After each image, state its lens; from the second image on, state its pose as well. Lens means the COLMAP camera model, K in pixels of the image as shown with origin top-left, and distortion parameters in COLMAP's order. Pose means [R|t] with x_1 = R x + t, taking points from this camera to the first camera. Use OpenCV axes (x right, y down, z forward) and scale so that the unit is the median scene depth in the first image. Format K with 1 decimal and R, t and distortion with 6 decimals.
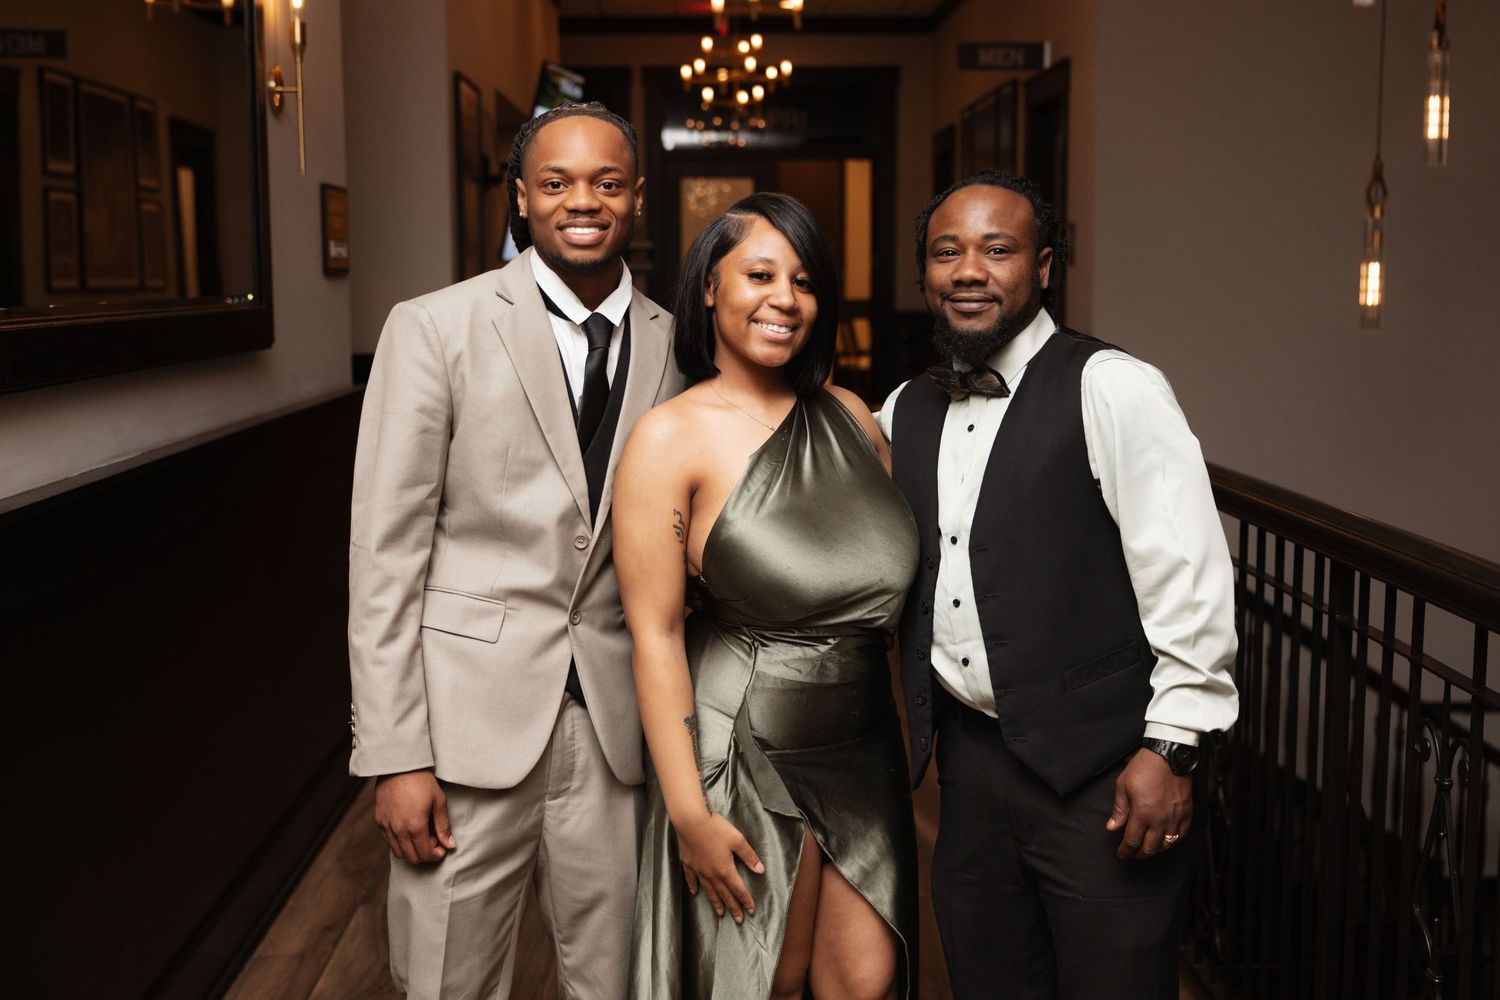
lens RADIAL K [[1736.0, 0, 750.0], [0, 1736.0, 500.0], [0, 0, 1]] dist [-0.027036, -0.019713]
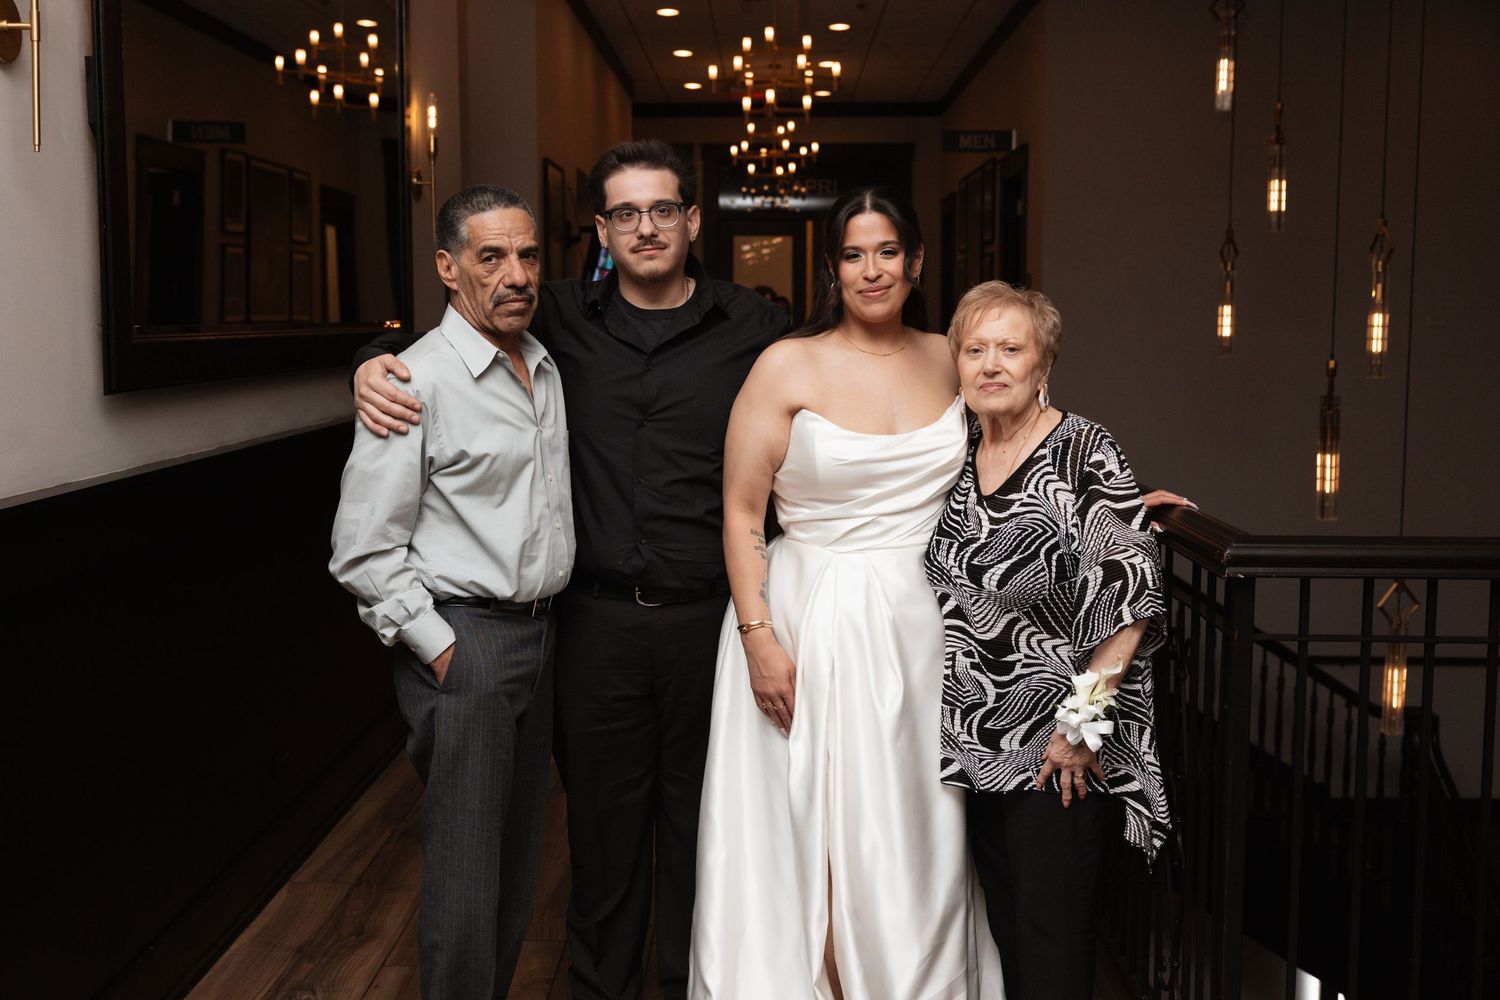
lens RADIAL K [[1632.2, 0, 750.0], [0, 1632.2, 500.0], [0, 0, 1]] dist [0.007680, -0.012182]
pose [[0.998819, 0.010654, -0.047412, 0.035363], [-0.011561, 0.999755, -0.018892, 0.025290], [0.047199, 0.019418, 0.998697, -0.167576]]
